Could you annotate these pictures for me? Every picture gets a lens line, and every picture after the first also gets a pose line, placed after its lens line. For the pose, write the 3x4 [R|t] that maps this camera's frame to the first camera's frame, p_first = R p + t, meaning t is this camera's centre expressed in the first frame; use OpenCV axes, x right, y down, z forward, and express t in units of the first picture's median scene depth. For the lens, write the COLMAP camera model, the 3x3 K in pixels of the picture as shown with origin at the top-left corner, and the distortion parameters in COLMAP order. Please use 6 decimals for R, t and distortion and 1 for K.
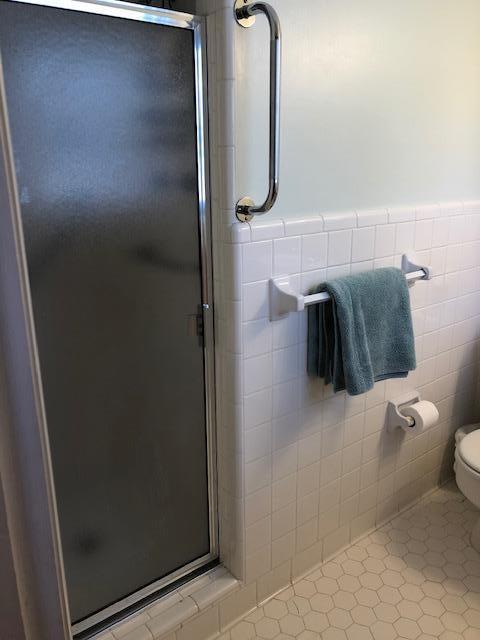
lens RADIAL K [[519.5, 0, 239.1], [0, 519.5, 321.5], [0, 0, 1]] dist [0.012979, -0.016972]
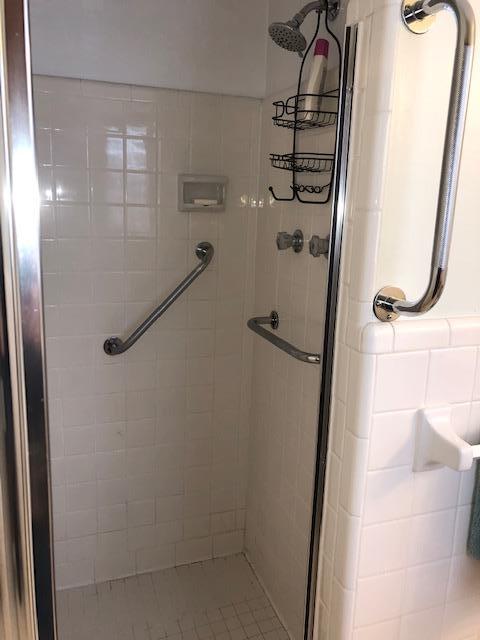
lens RADIAL K [[519.5, 0, 239.0], [0, 519.5, 316.8], [0, 0, 1]] dist [0.012979, -0.016972]
pose [[0.942683, 0.113148, -0.313922, 0.041017], [-0.141658, 0.987475, -0.069466, -0.126418], [0.302130, 0.109954, 0.946904, 0.322020]]
